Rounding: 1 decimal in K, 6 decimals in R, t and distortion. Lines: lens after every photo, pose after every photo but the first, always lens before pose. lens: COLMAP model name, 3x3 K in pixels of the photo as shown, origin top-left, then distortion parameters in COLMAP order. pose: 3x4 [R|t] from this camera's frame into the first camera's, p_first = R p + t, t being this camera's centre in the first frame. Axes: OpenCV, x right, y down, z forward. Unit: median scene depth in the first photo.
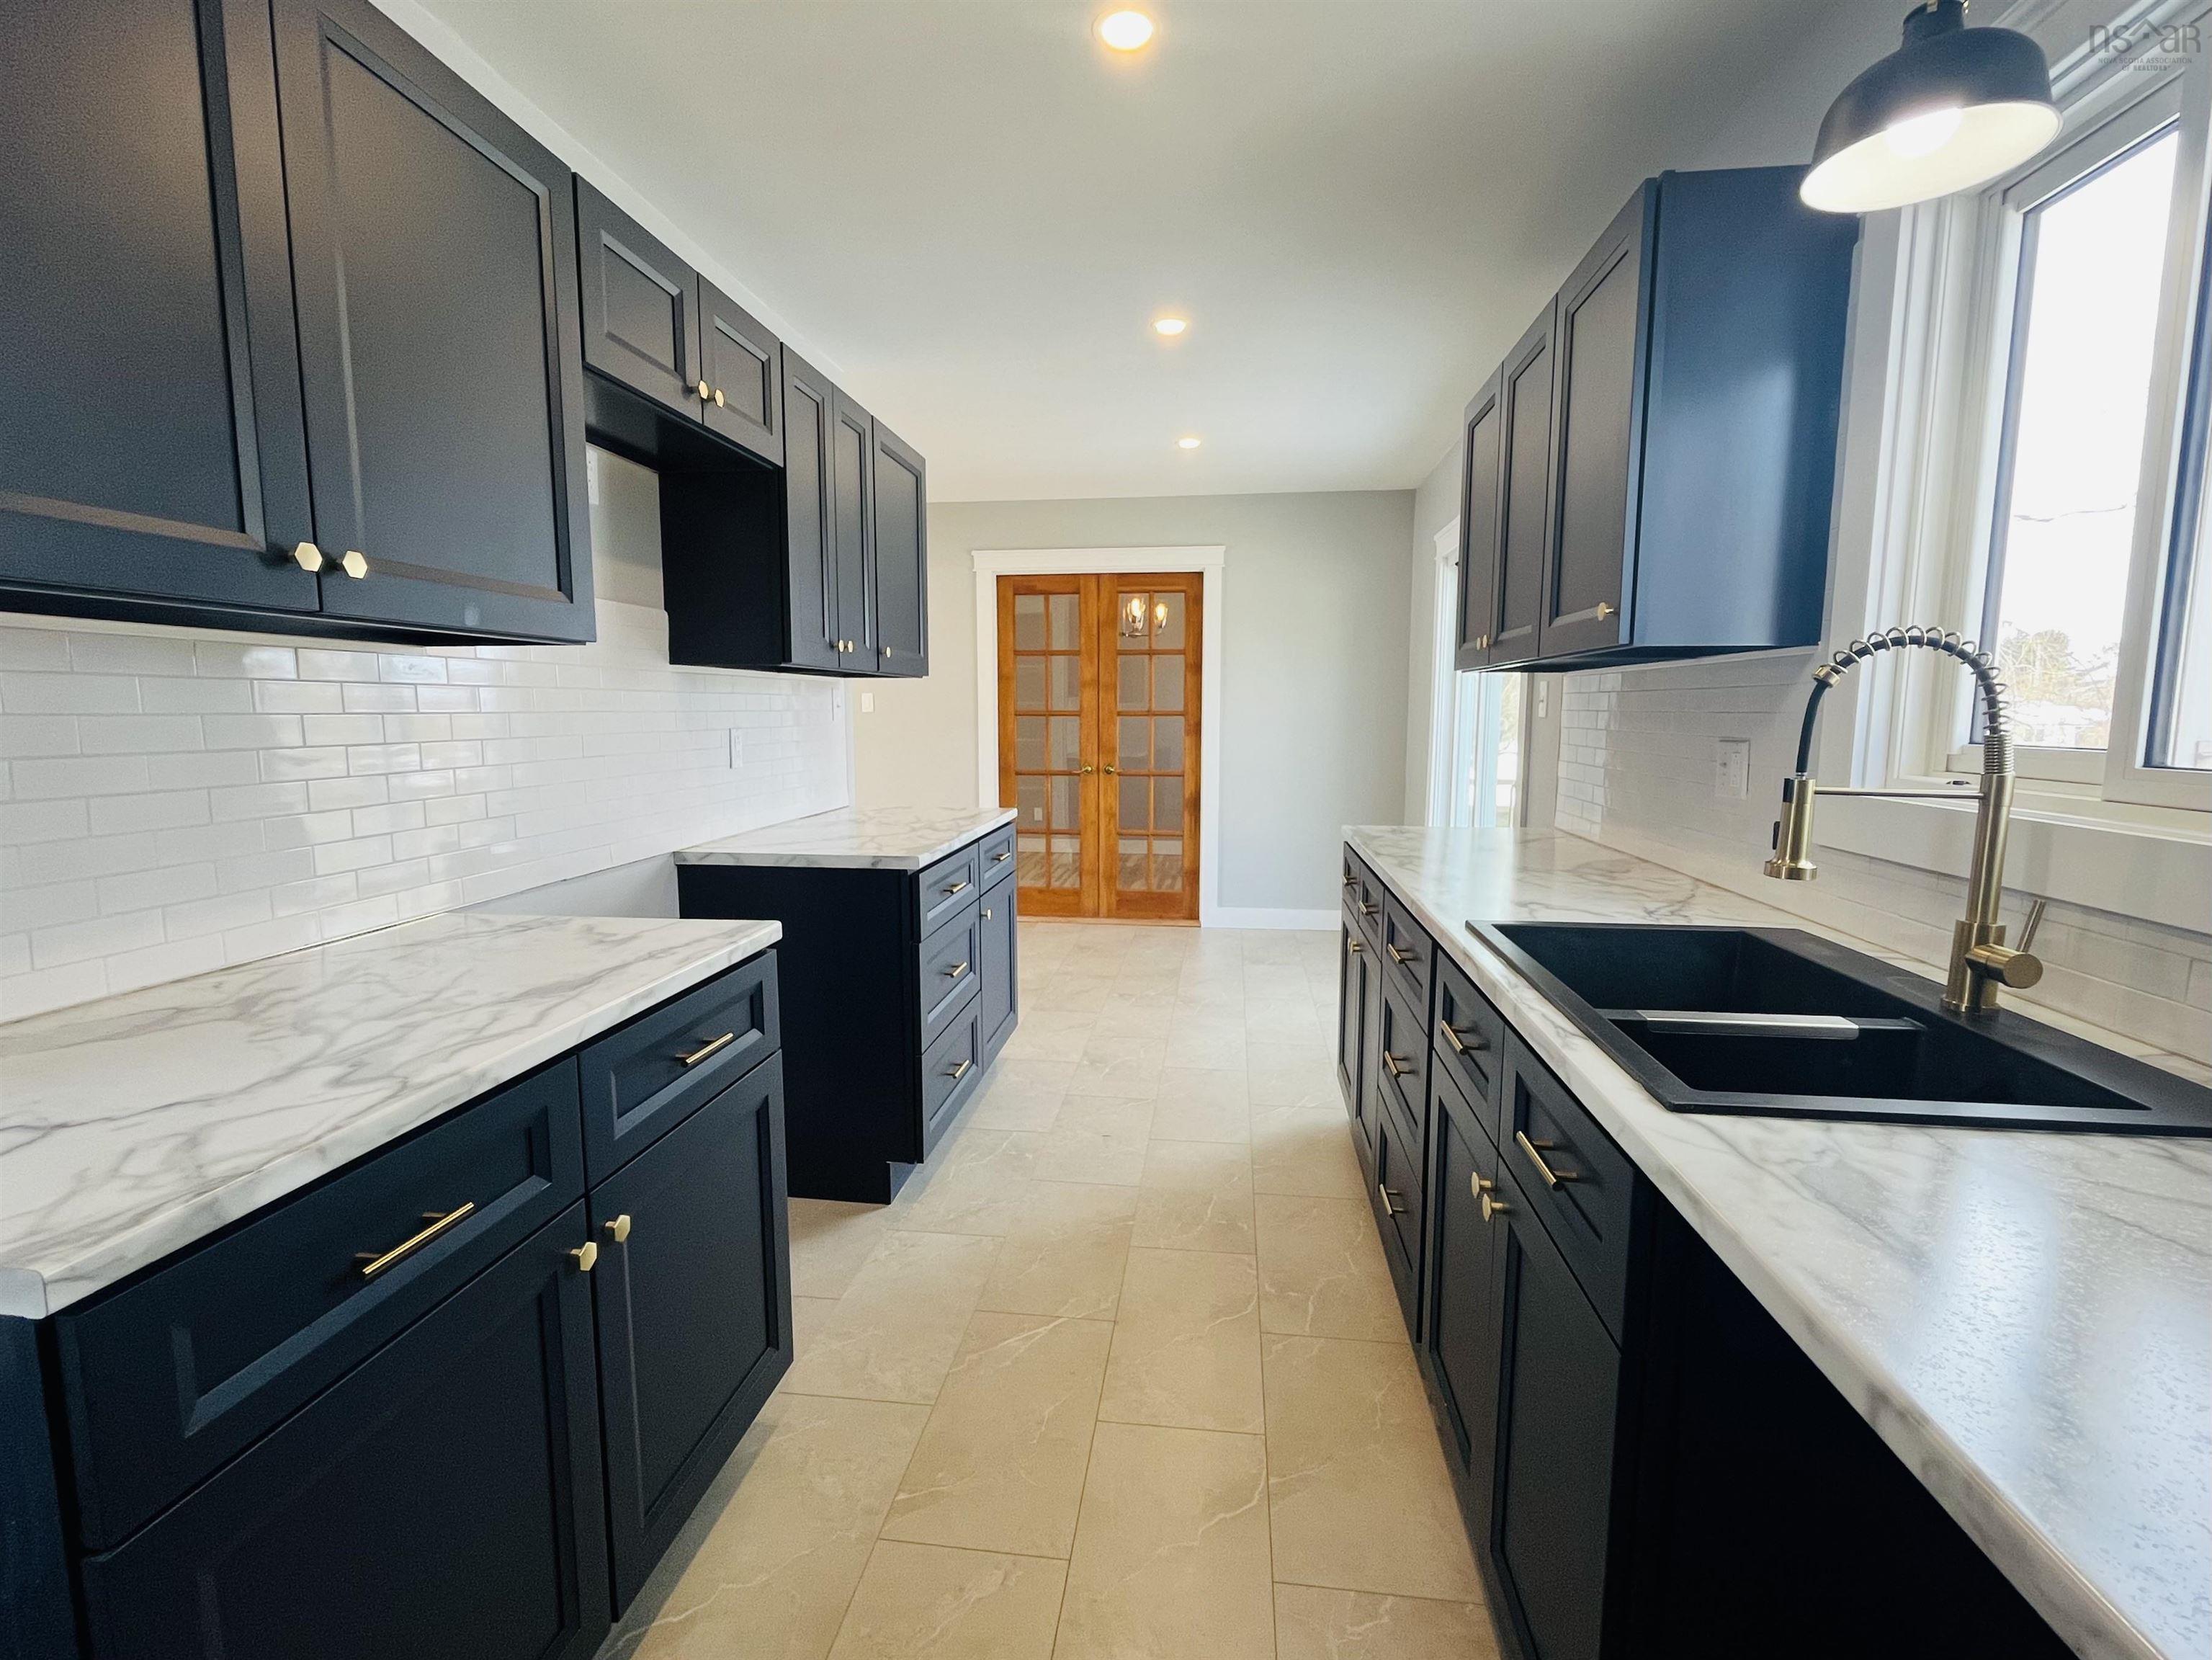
lens RADIAL K [[968.9, 0, 1103.9], [0, 968.9, 809.1], [0, 0, 1]] dist [-0.001727, 0.000051]
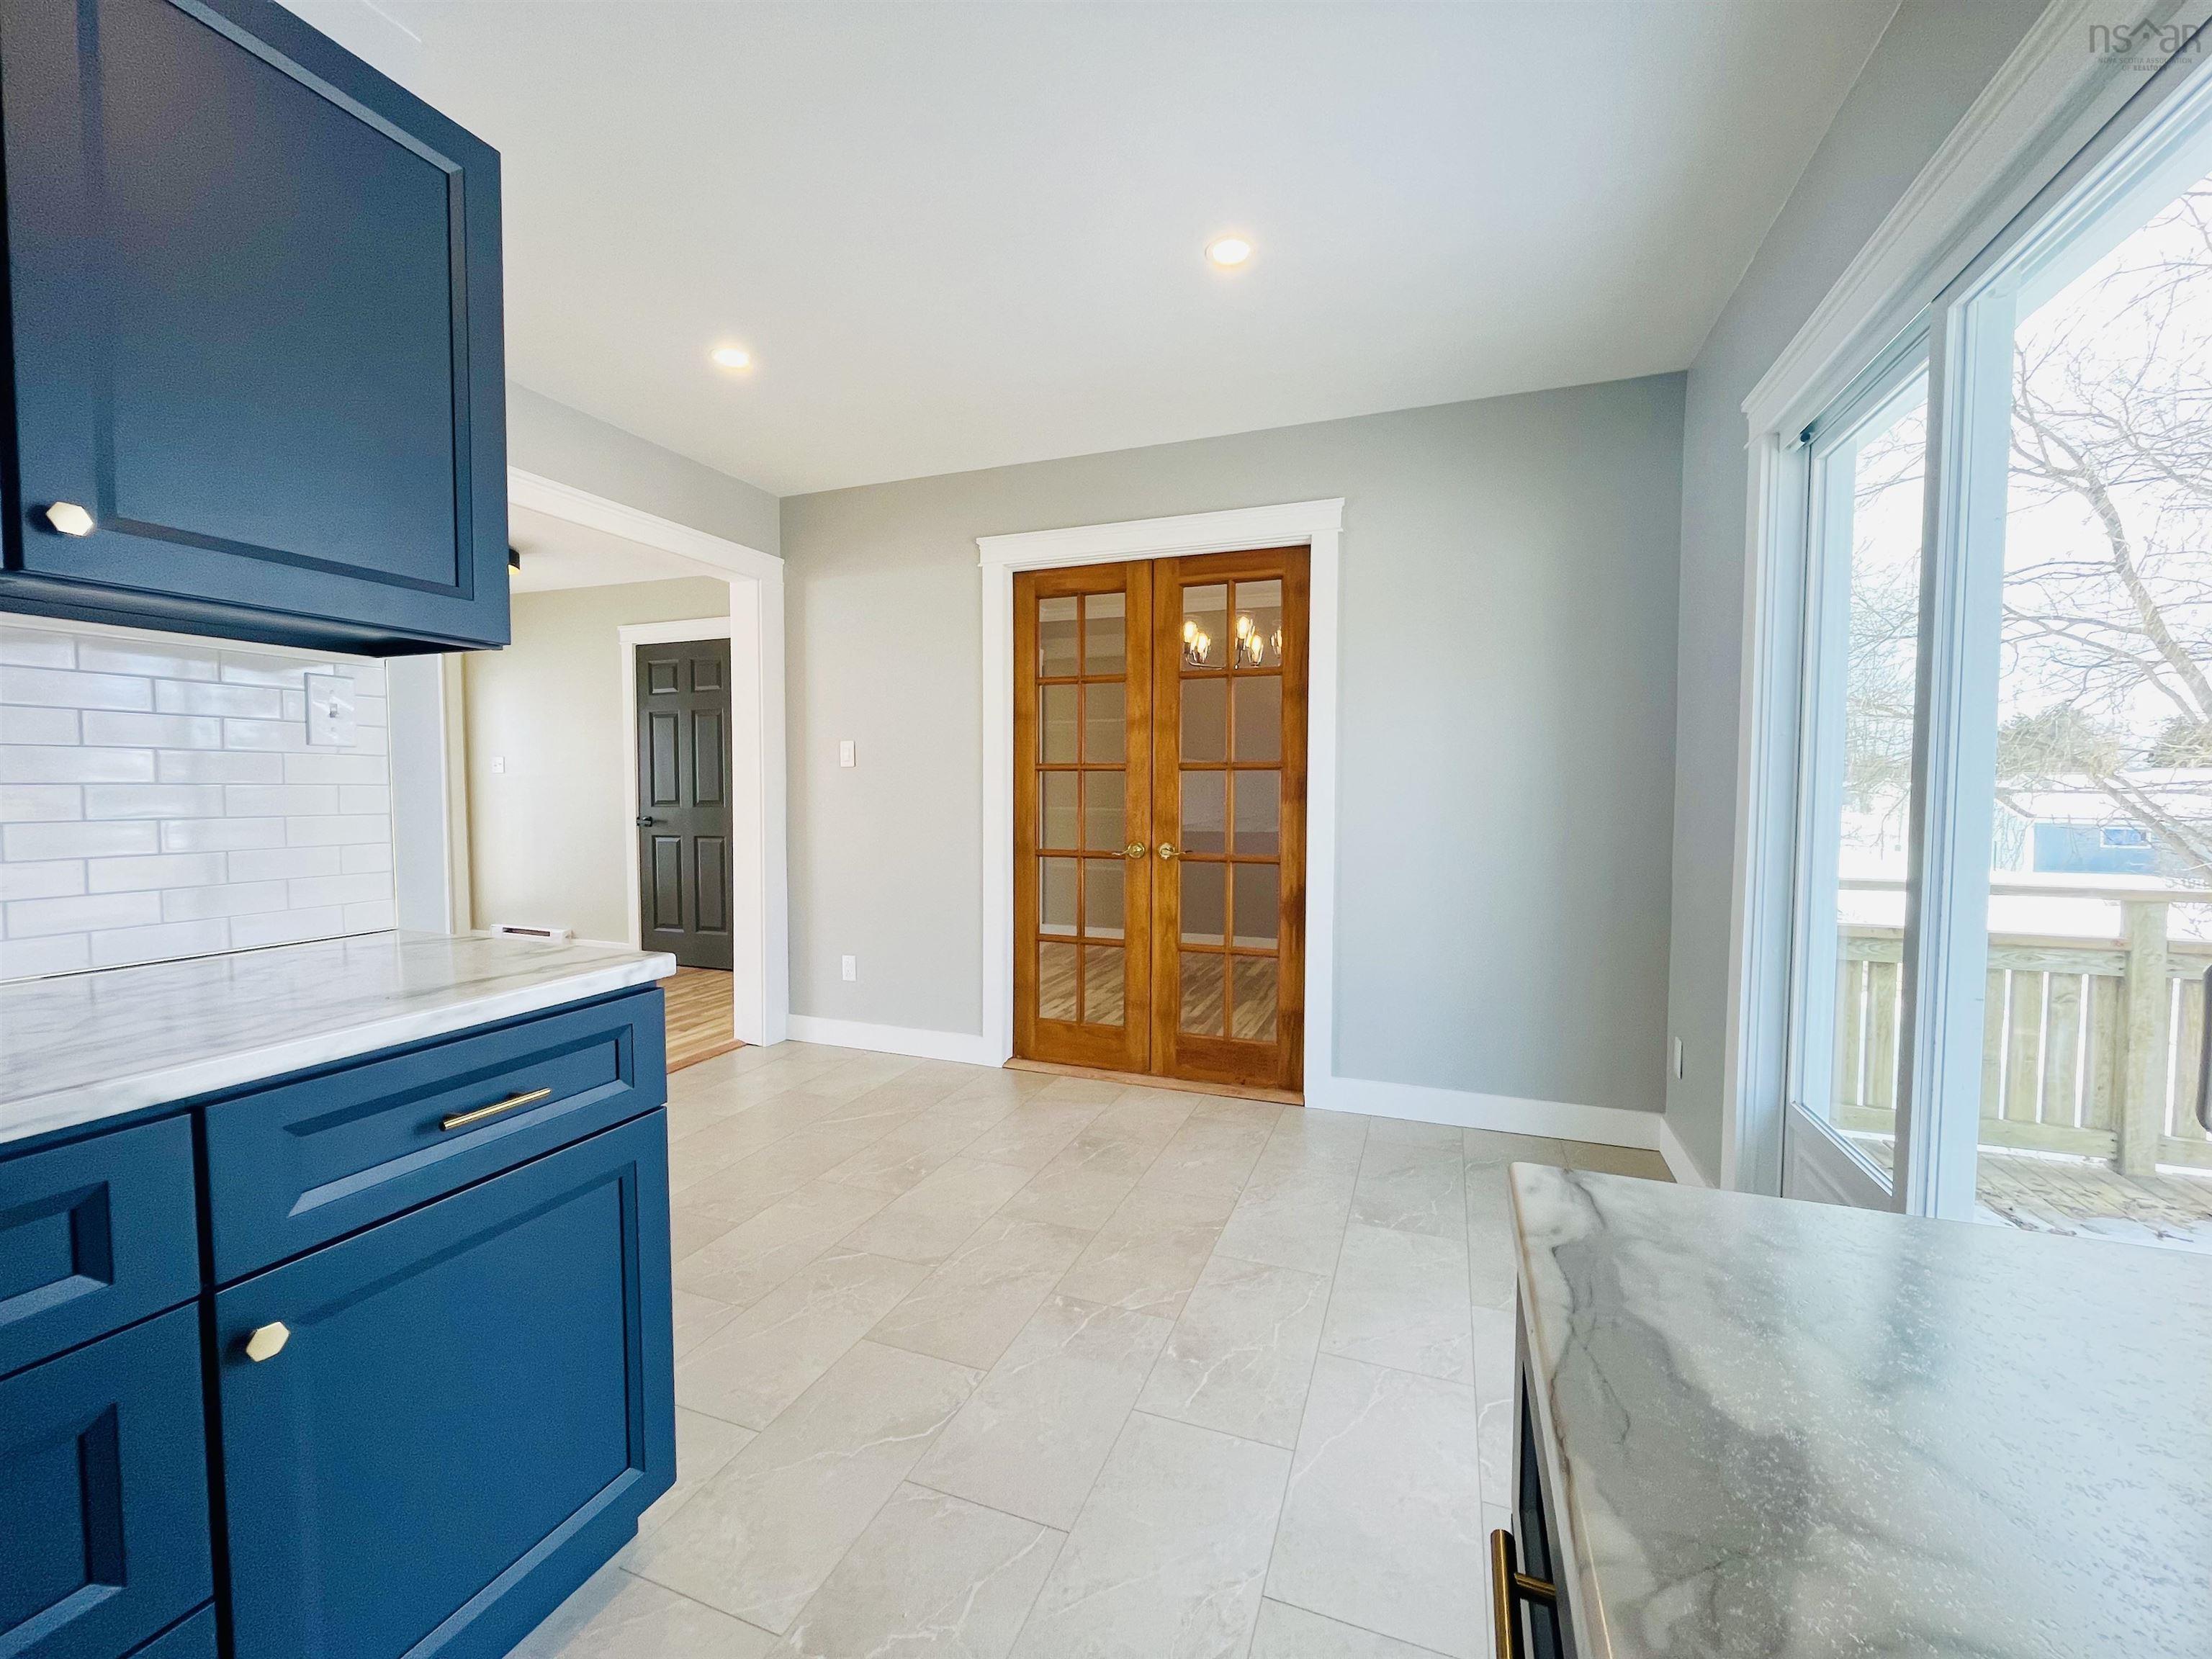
lens RADIAL K [[898.7, 0, 1109.6], [0, 898.7, 820.5], [0, 0, 1]] dist [0.001105, 0.000286]
pose [[0.975086, 0.012275, -0.221489, 0.104252], [-0.026589, 0.997737, -0.061758, -0.023188], [0.220230, 0.066109, 0.973205, 0.395952]]
